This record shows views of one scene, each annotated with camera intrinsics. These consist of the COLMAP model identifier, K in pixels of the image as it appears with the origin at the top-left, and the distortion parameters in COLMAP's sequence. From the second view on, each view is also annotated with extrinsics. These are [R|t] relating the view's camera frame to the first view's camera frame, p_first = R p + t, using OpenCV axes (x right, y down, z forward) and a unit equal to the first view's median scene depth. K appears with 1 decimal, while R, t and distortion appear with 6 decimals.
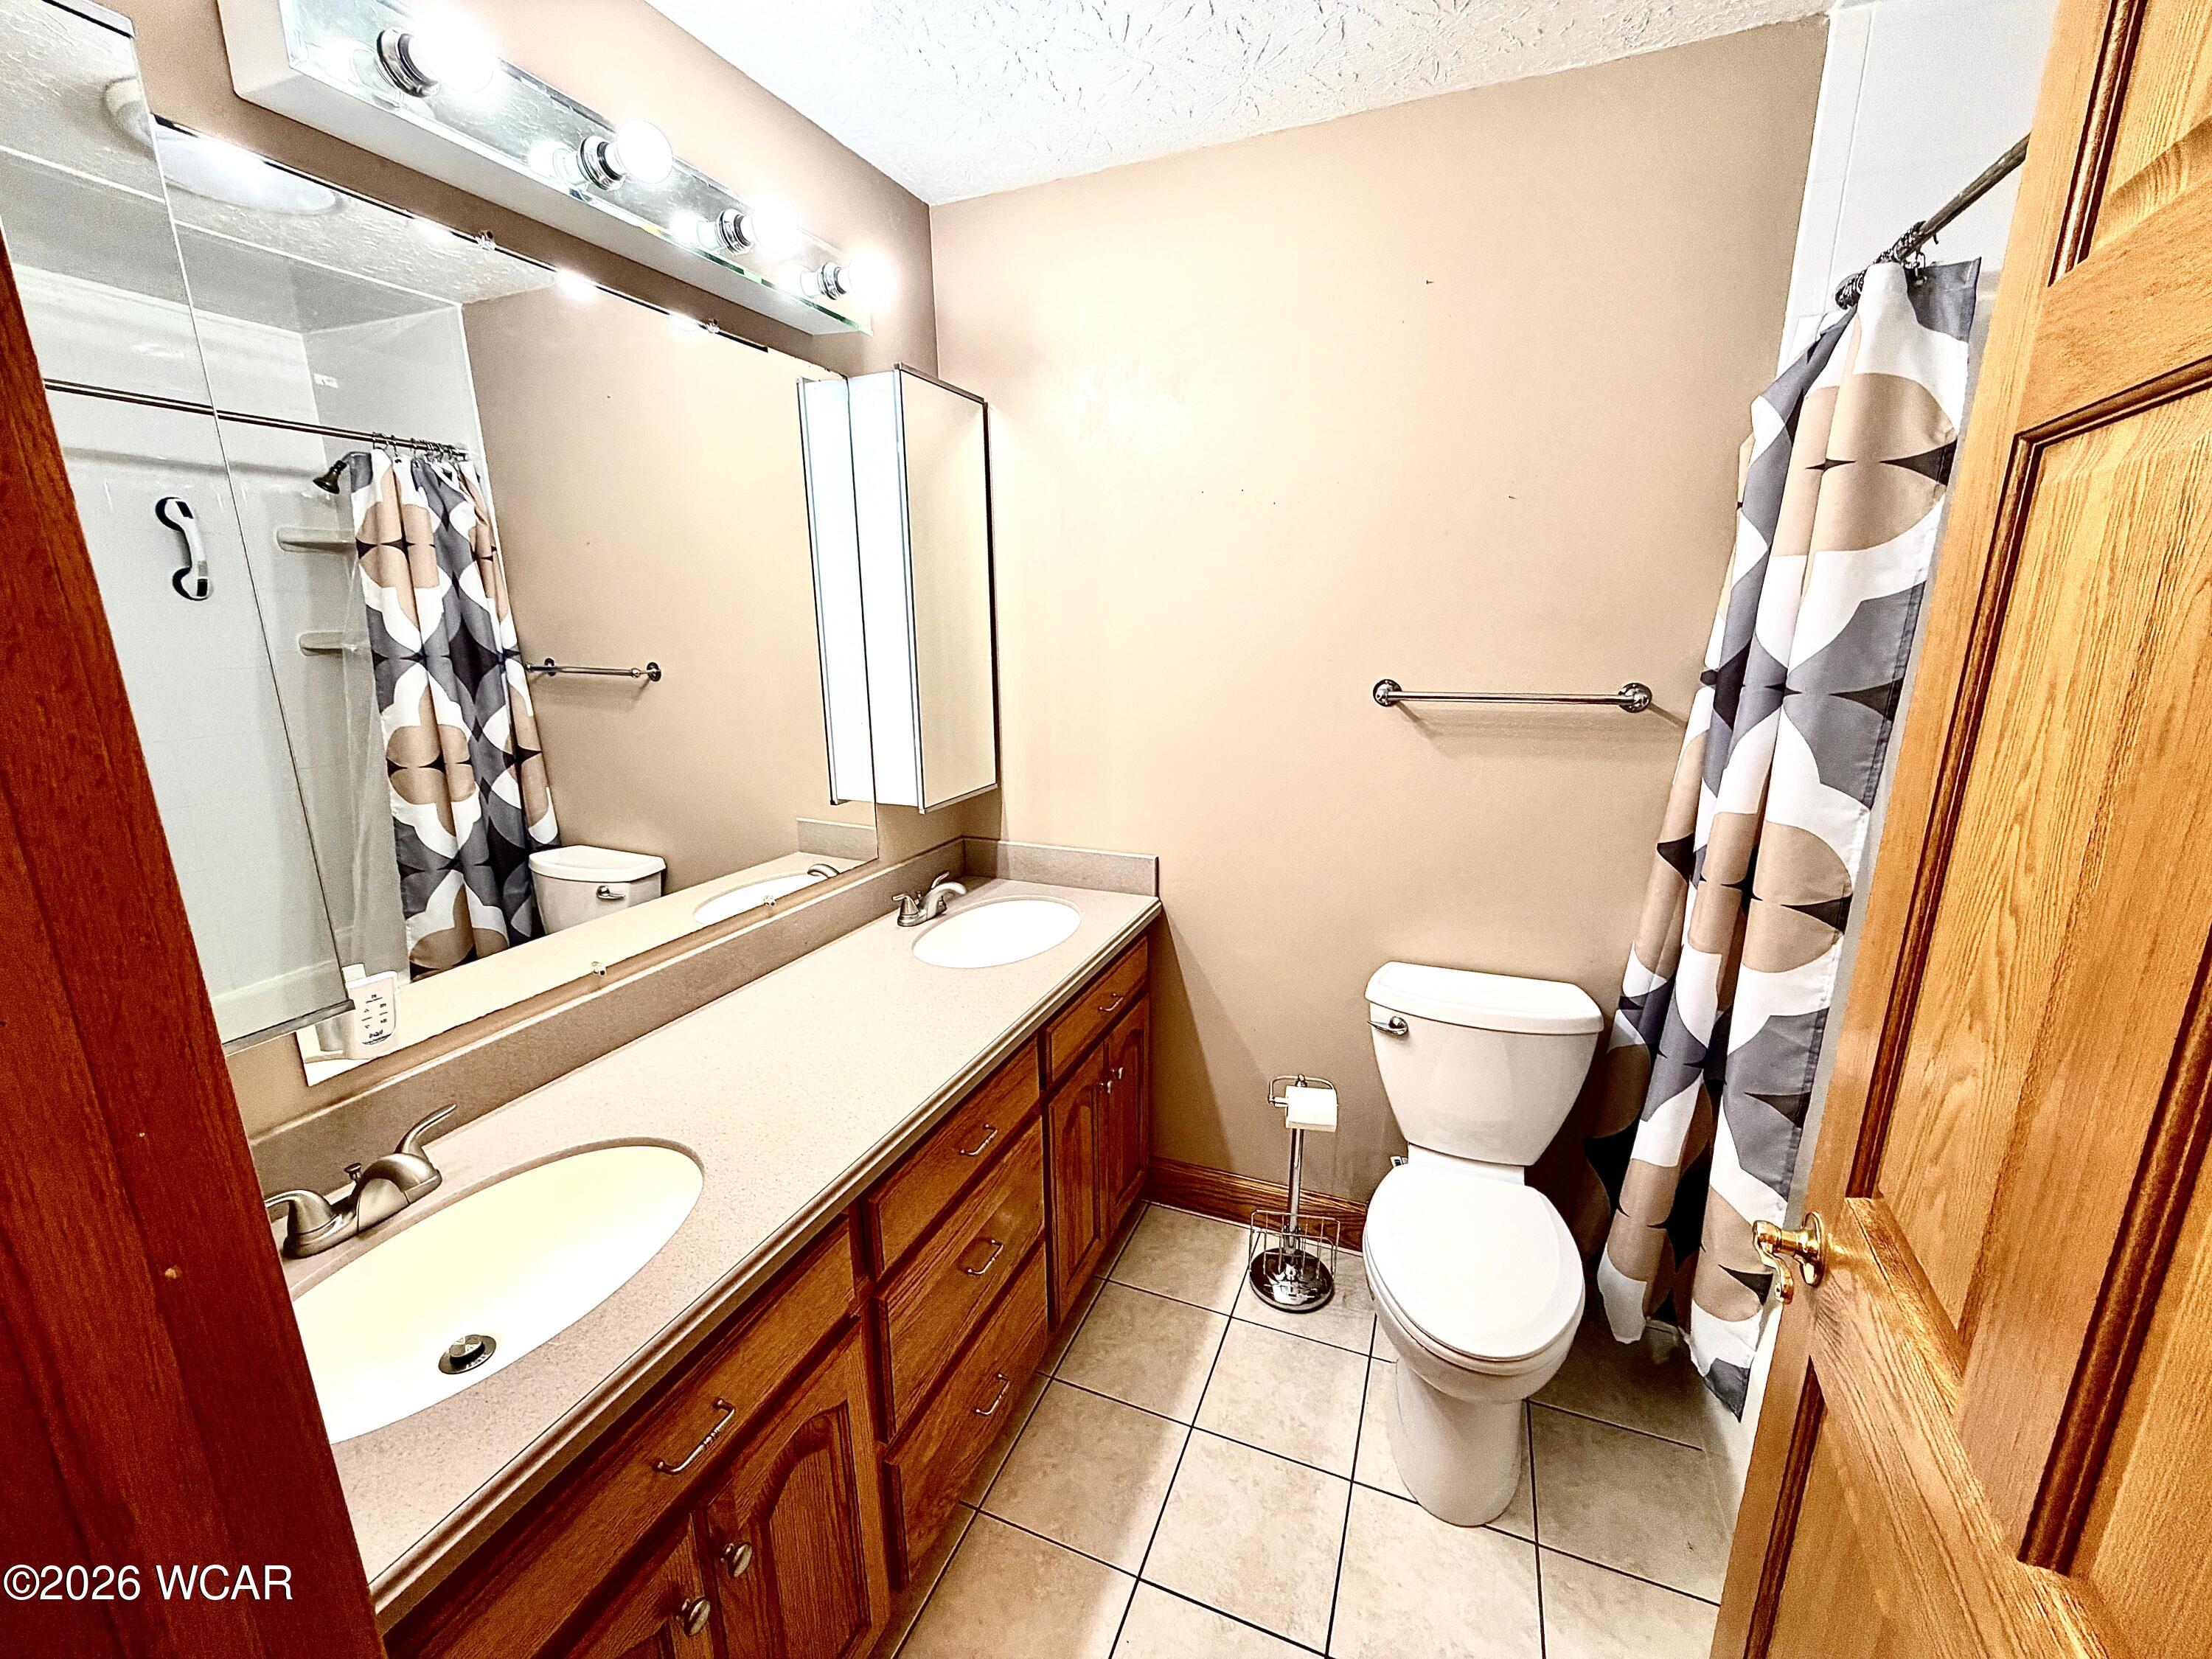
lens RADIAL K [[879.9, 0, 1104.0], [0, 879.9, 829.2], [0, 0, 1]] dist [0.001389, -0.000513]
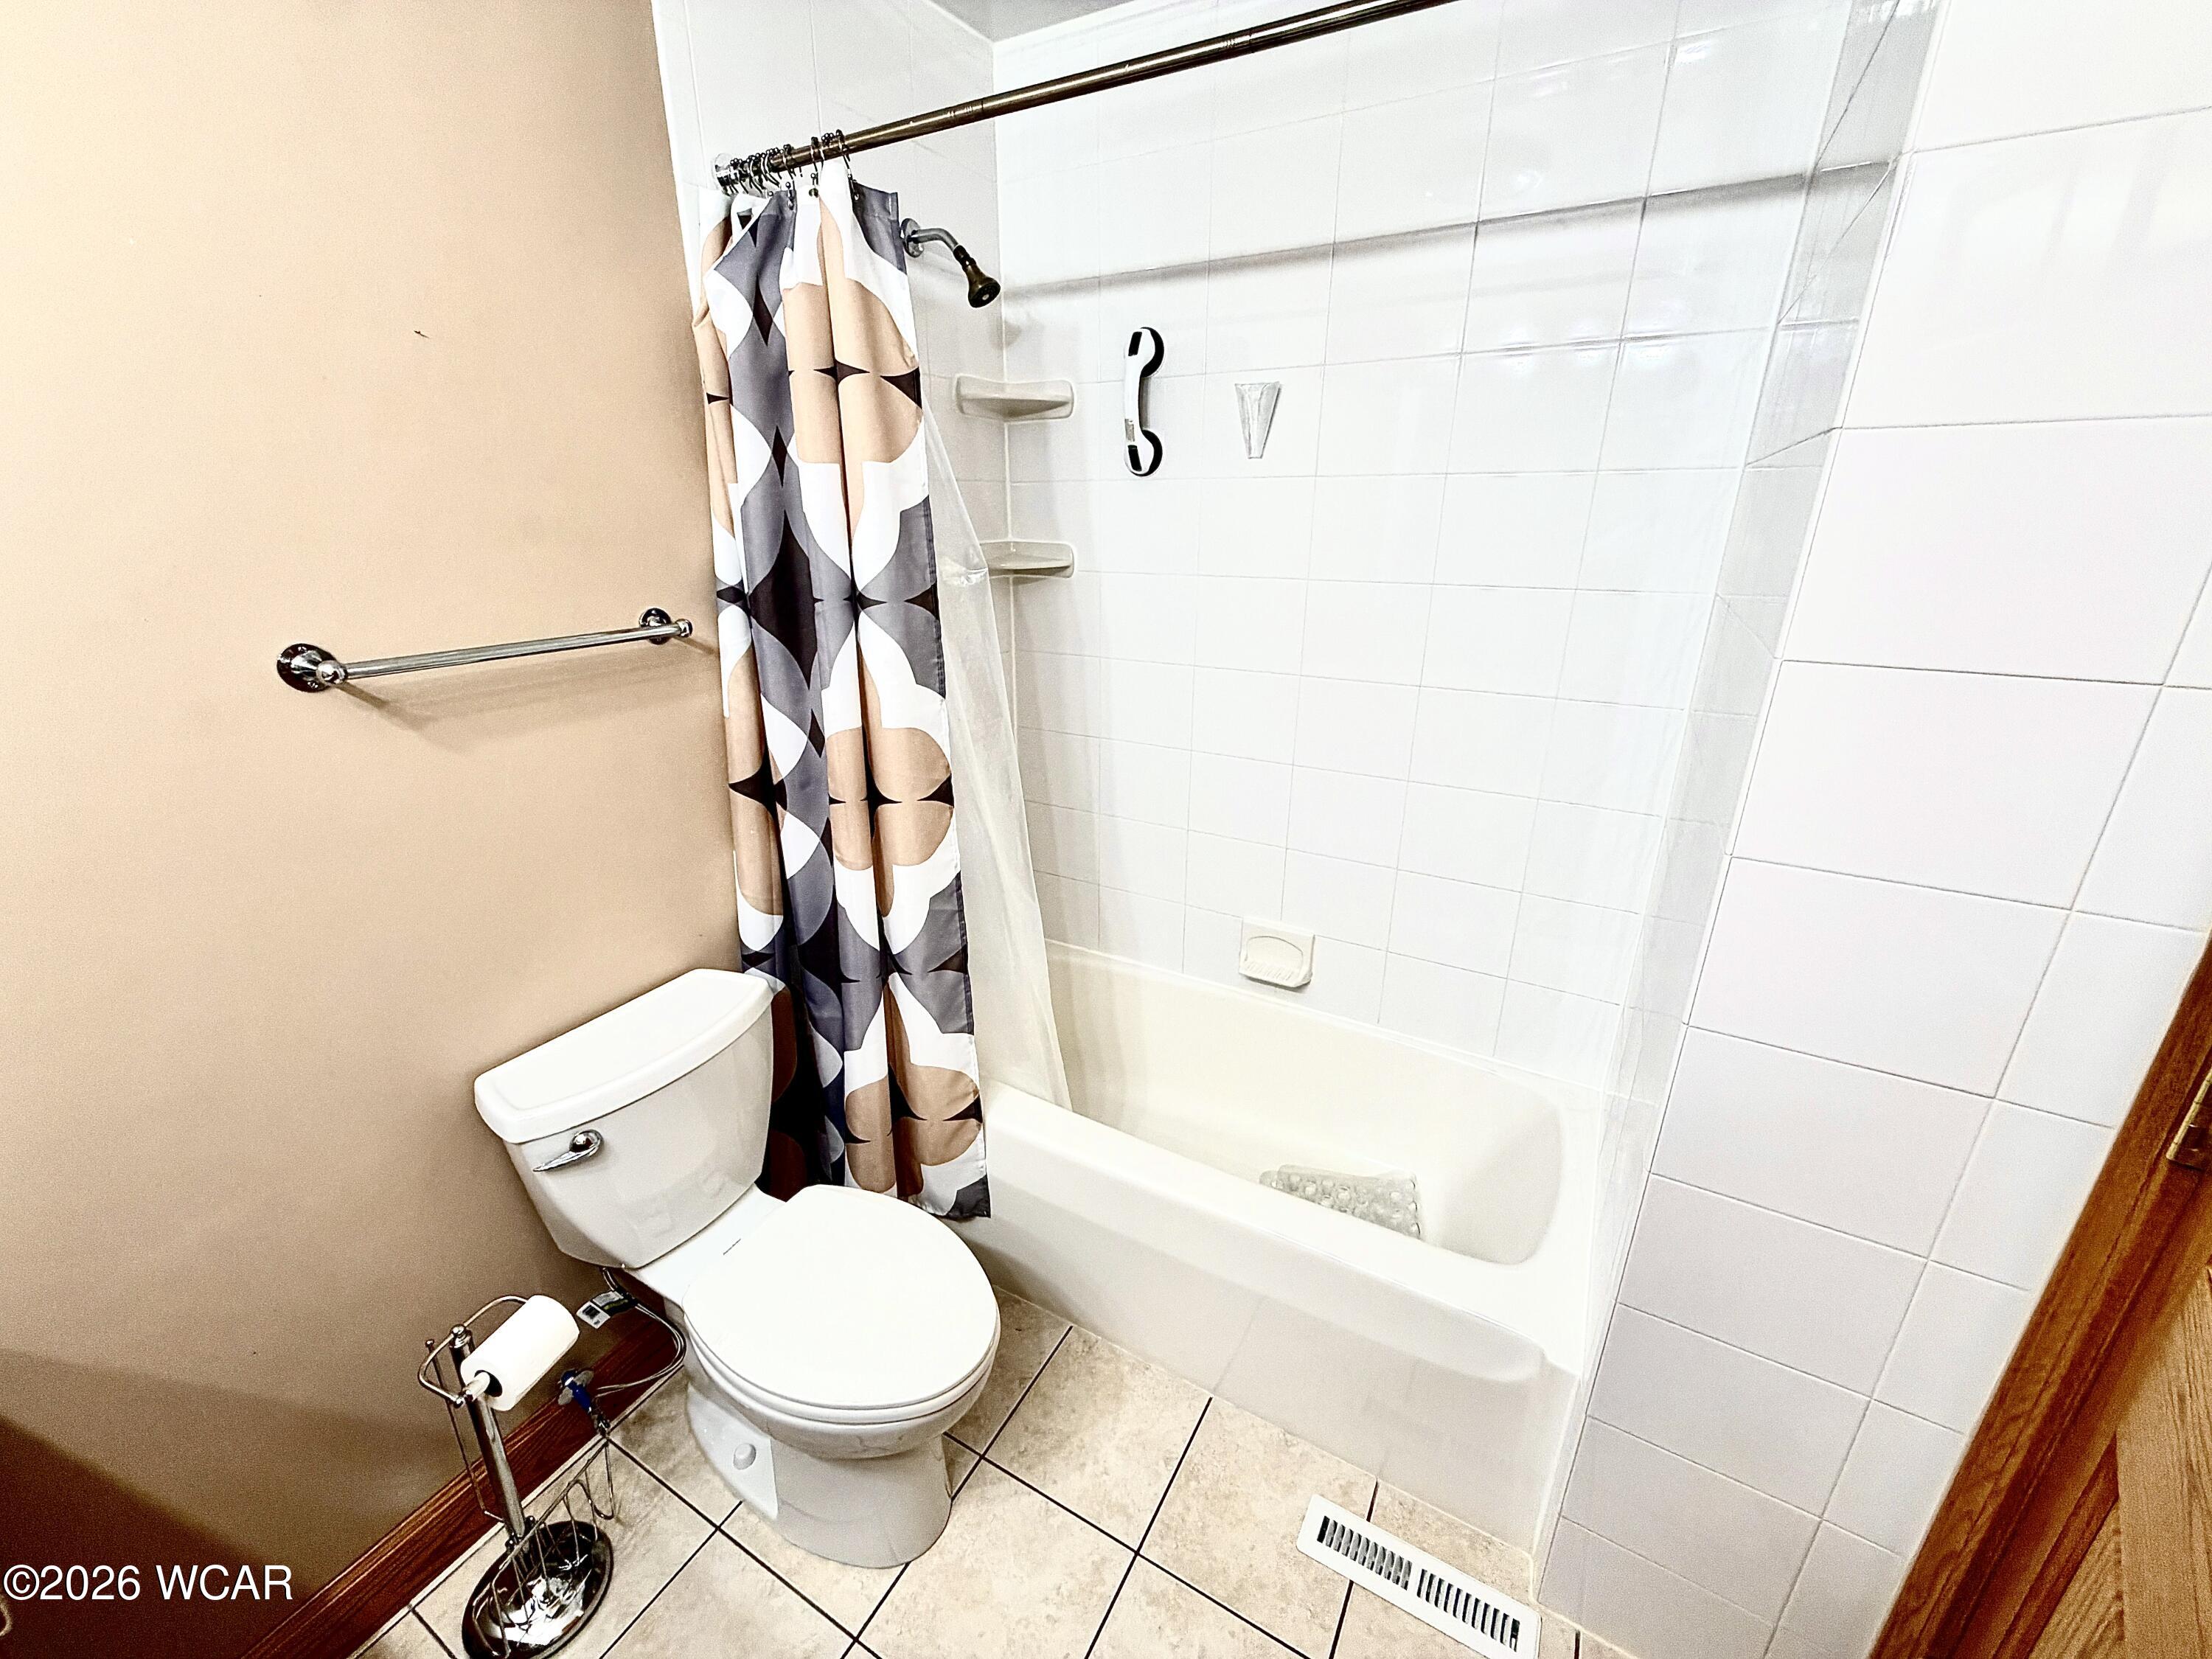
lens RADIAL K [[879.9, 0, 1098.3], [0, 879.9, 826.6], [0, 0, 1]] dist [0.001389, -0.000513]
pose [[0.139425, -0.325412, 0.935237, -0.213730], [0.231898, 0.928928, 0.288646, -0.138963], [-0.962696, 0.176635, 0.204978, 0.546587]]
